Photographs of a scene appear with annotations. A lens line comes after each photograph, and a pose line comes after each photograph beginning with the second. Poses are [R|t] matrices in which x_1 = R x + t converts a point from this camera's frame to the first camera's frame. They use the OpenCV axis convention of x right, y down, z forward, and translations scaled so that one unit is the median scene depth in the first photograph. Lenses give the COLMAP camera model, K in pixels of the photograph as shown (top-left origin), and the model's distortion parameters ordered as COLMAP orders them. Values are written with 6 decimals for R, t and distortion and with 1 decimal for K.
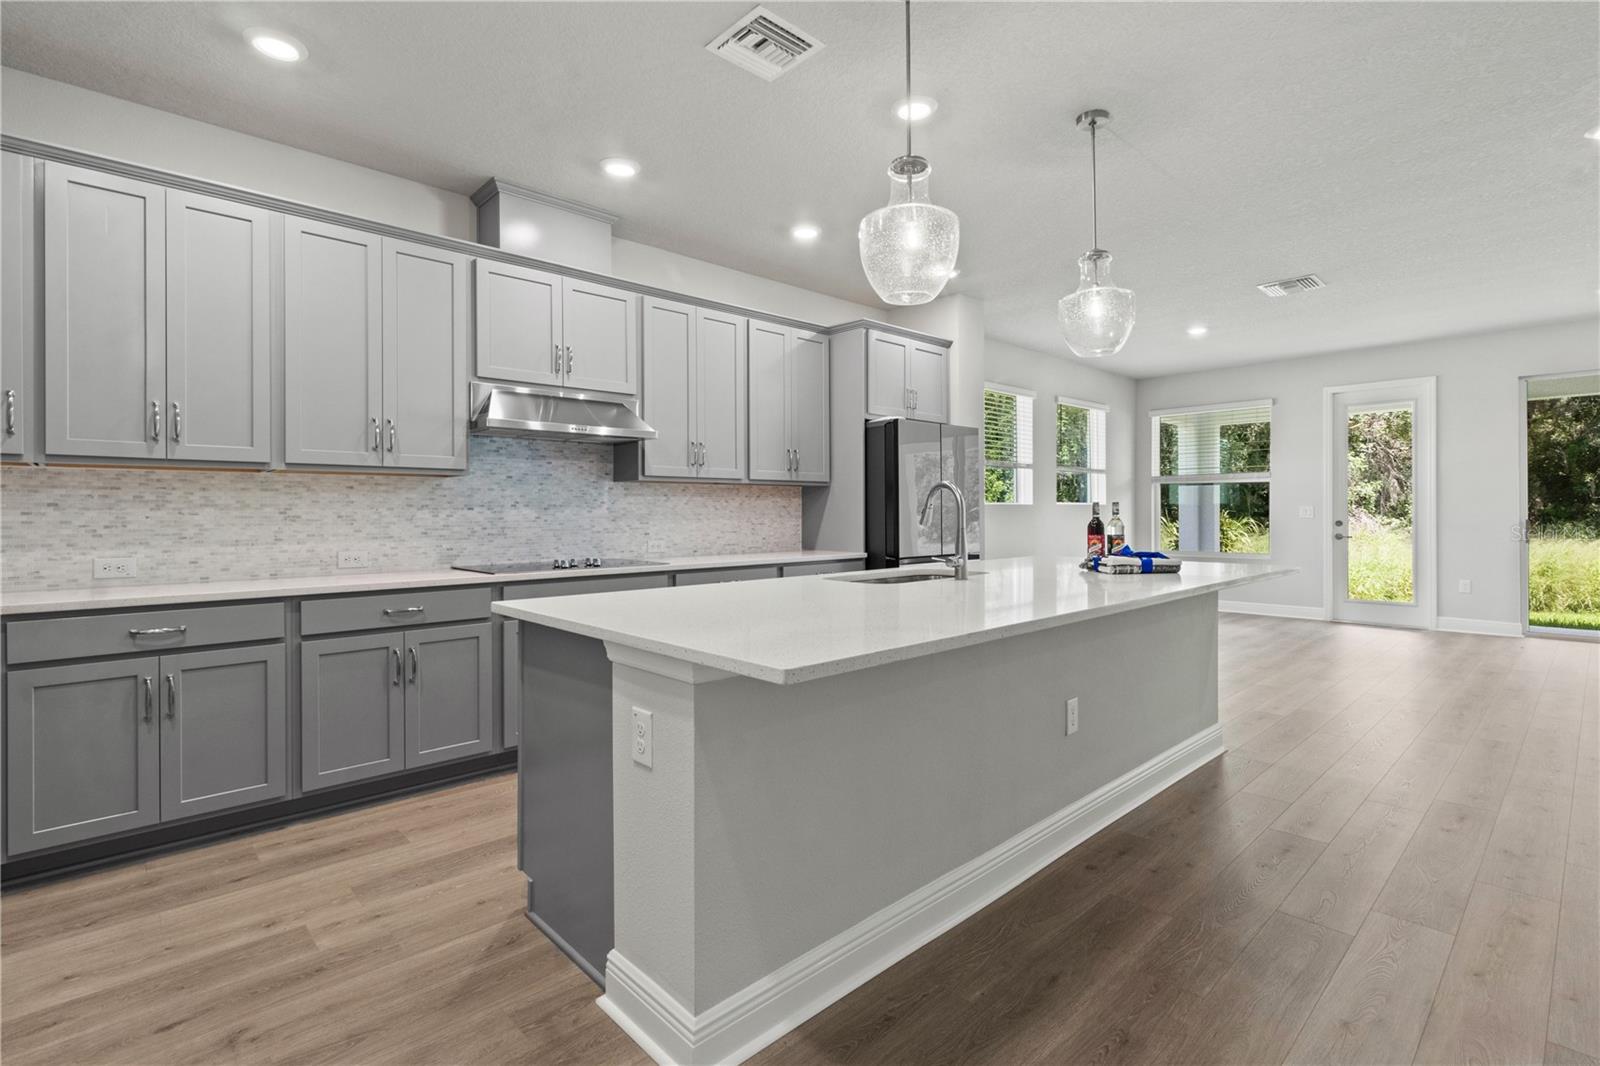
lens RADIAL K [[760.0, 0, 809.5], [0, 760.0, 515.6], [0, 0, 1]] dist [-0.004805, 0.000937]
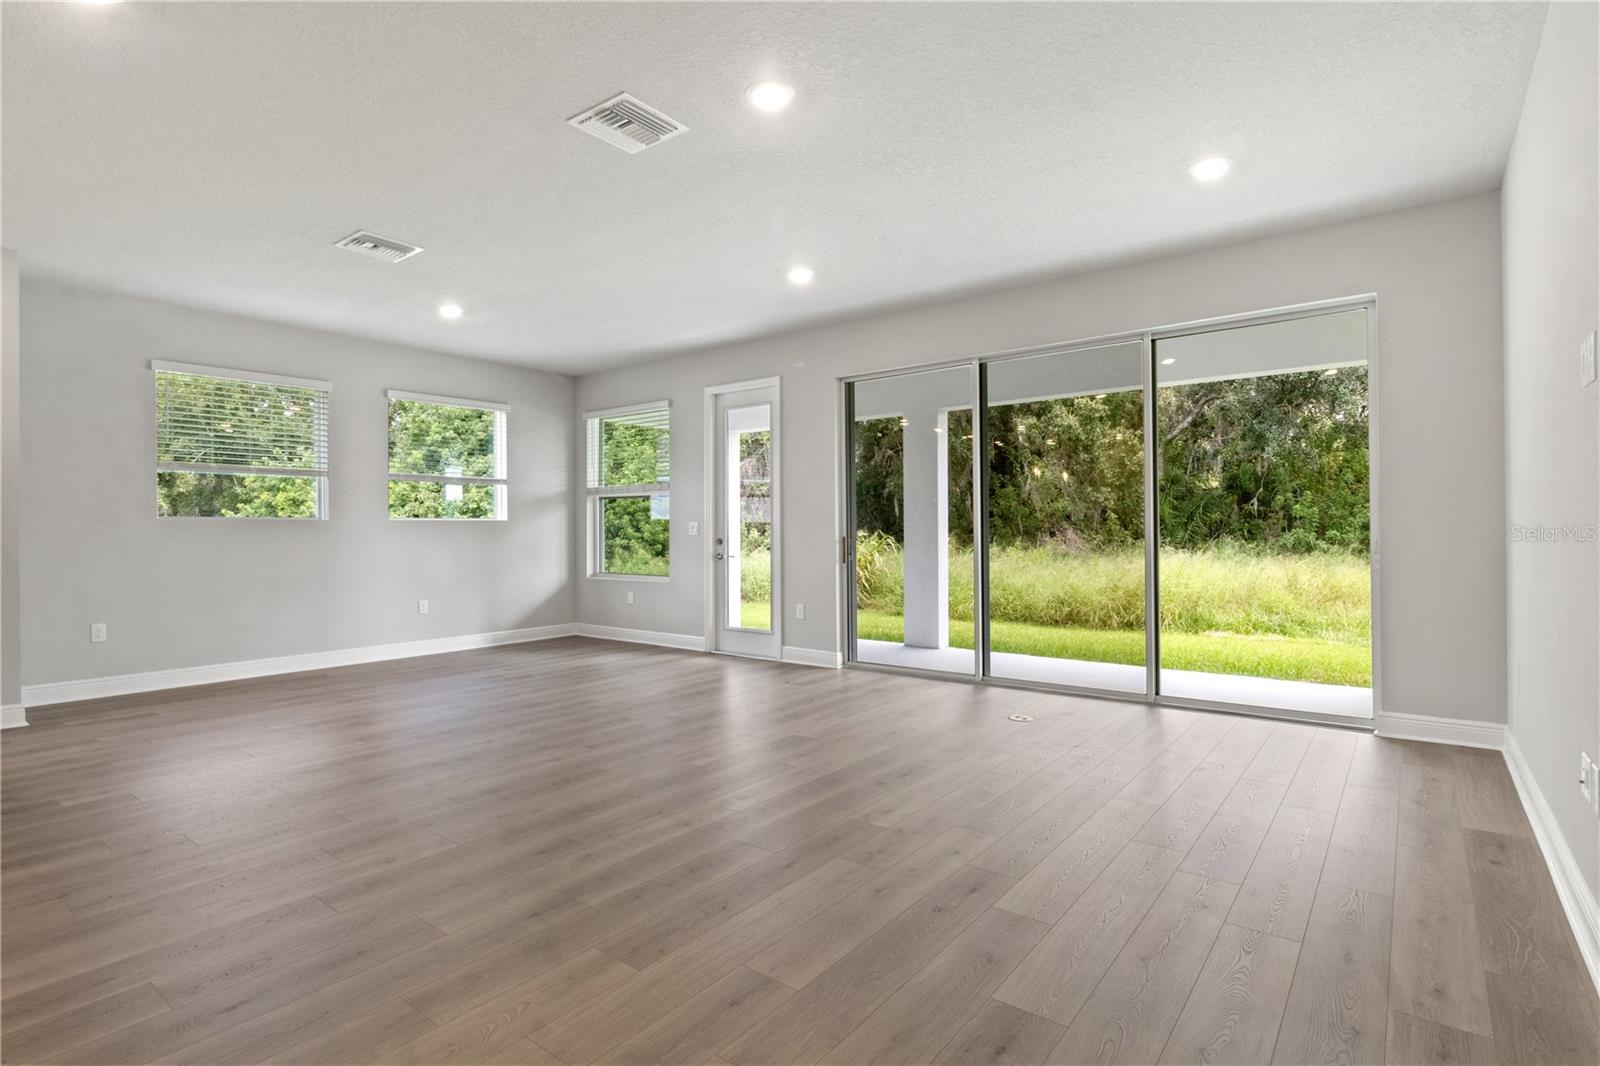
lens RADIAL K [[836.7, 0, 806.9], [0, 836.7, 525.1], [0, 0, 1]] dist [-0.002173, -0.000342]
pose [[0.984271, -0.002263, 0.176651, 1.203154], [0.004469, 0.999917, -0.012094, 0.006402], [-0.176609, 0.012694, 0.984199, 0.043455]]
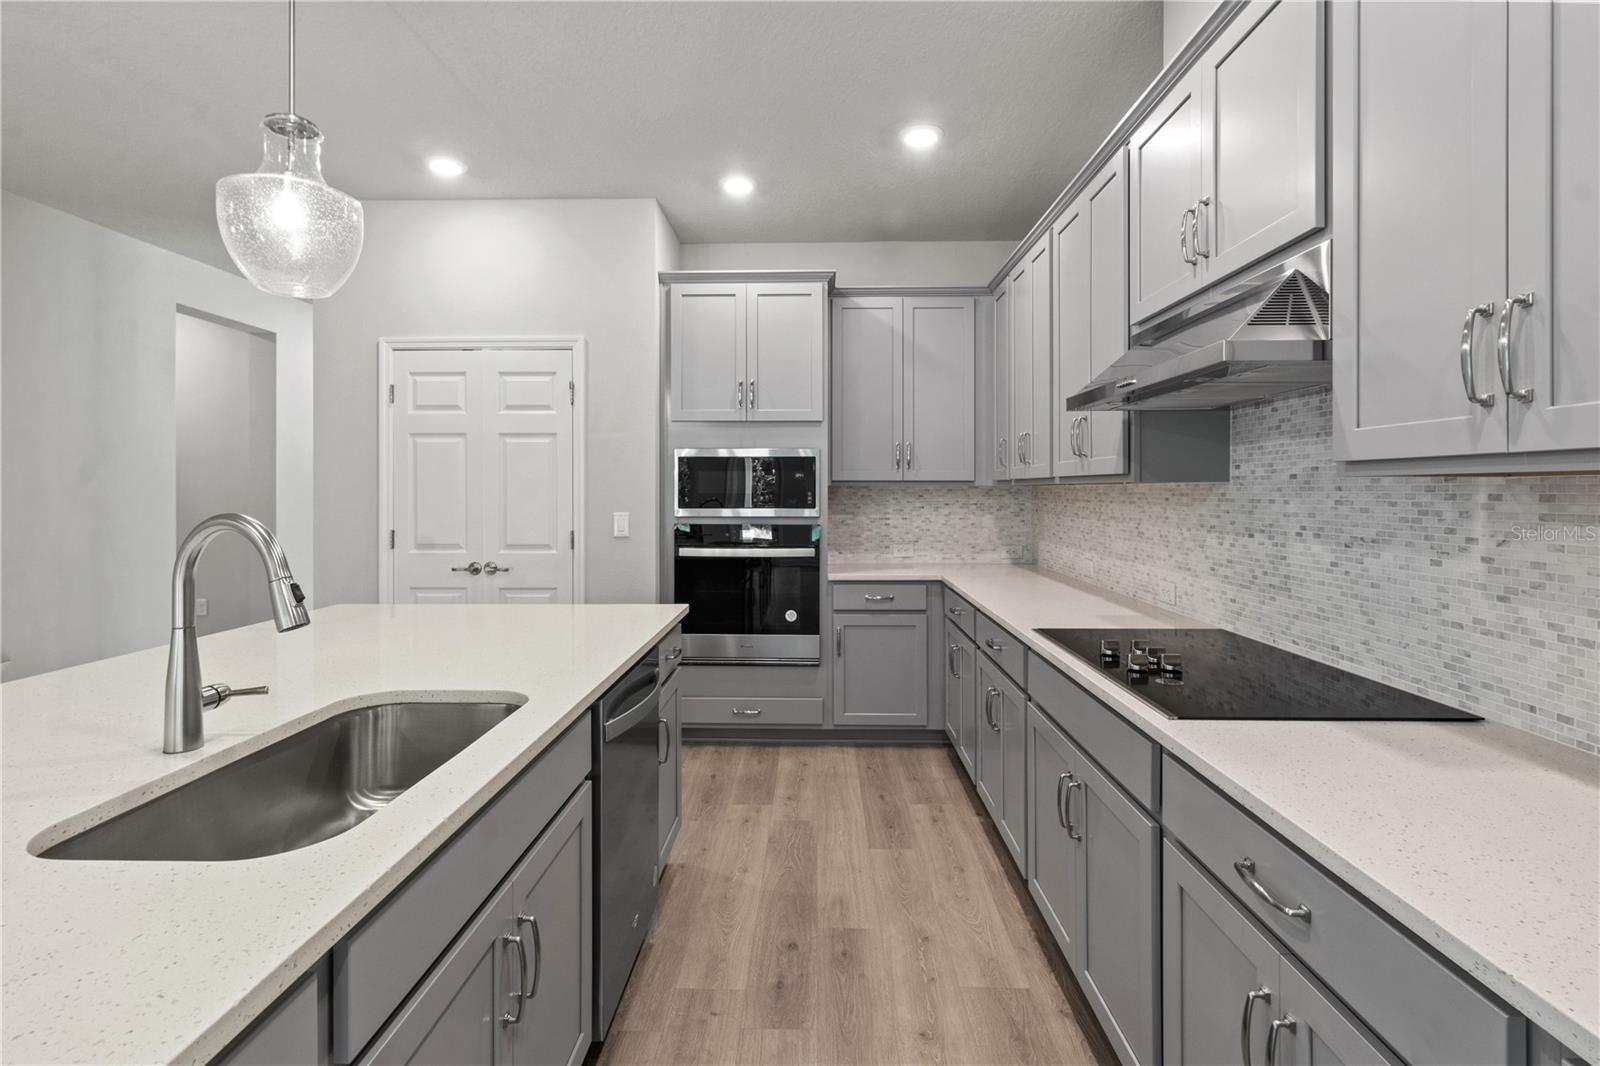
lens RADIAL K [[760.0, 0, 801.3], [0, 760.0, 485.1], [0, 0, 1]] dist [-0.004805, 0.000937]
pose [[-0.705409, 0.001139, -0.708800, 0.178042], [0.001348, 0.999999, 0.000266, -0.043780], [0.708800, -0.000768, -0.705410, 1.079246]]
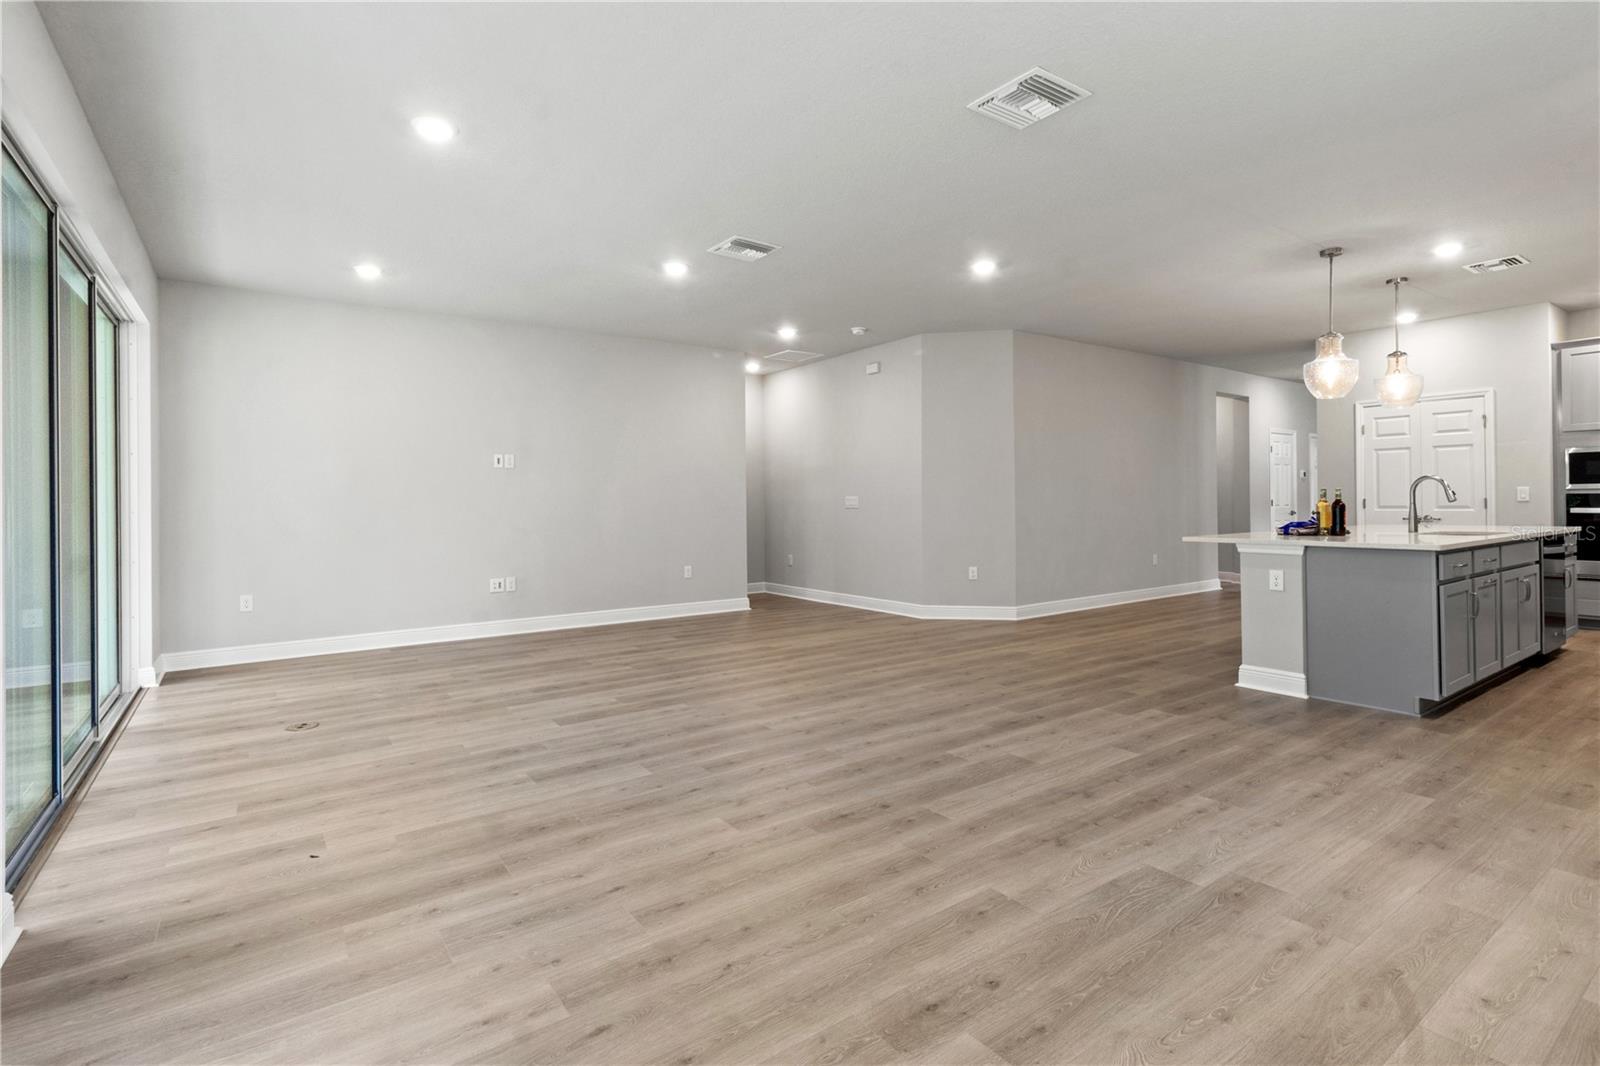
lens RADIAL K [[760.0, 0, 789.5], [0, 760.0, 505.1], [0, 0, 1]] dist [-0.004805, 0.000937]
pose [[-0.988544, 0.016664, 0.150010, 0.961016], [0.018006, 0.999809, 0.007590, -0.013239], [-0.149855, 0.010204, -0.988655, 2.074625]]
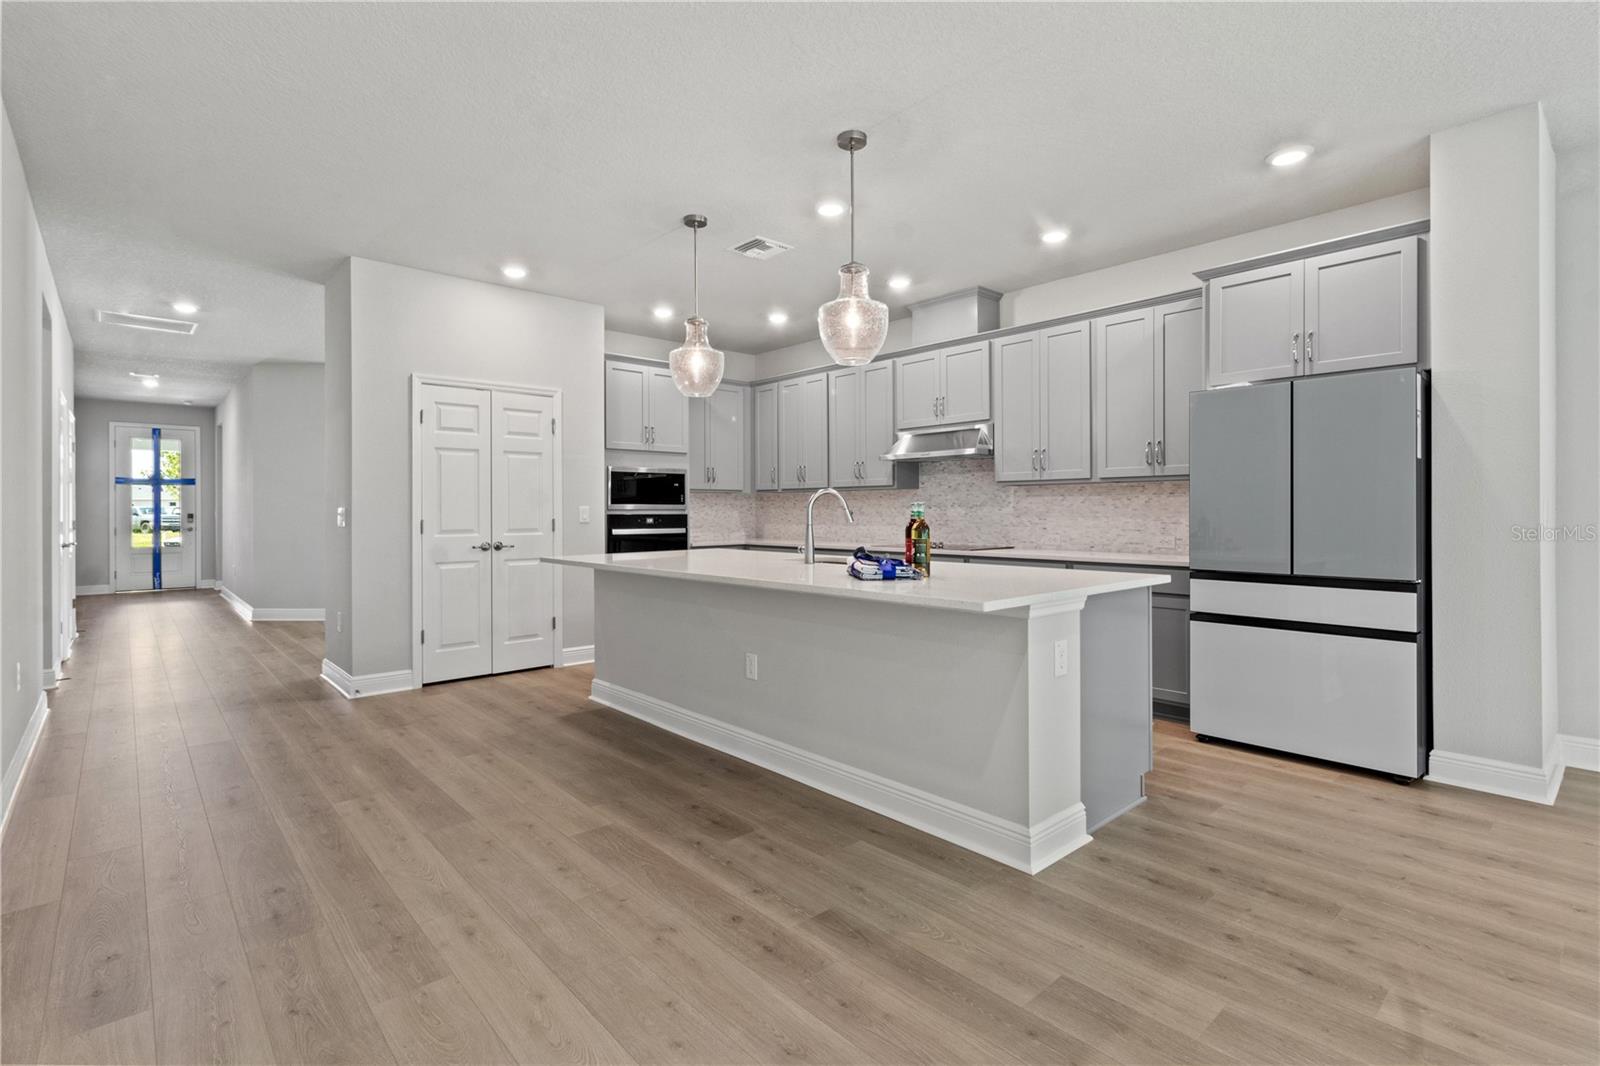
lens RADIAL K [[760.0, 0, 796.6], [0, 760.0, 517.5], [0, 0, 1]] dist [-0.004805, 0.000937]
pose [[-0.032573, 0.014449, -0.999365, 1.073510], [0.000149, 0.999896, 0.014452, -0.011042], [0.999469, 0.000322, -0.032572, 0.717912]]
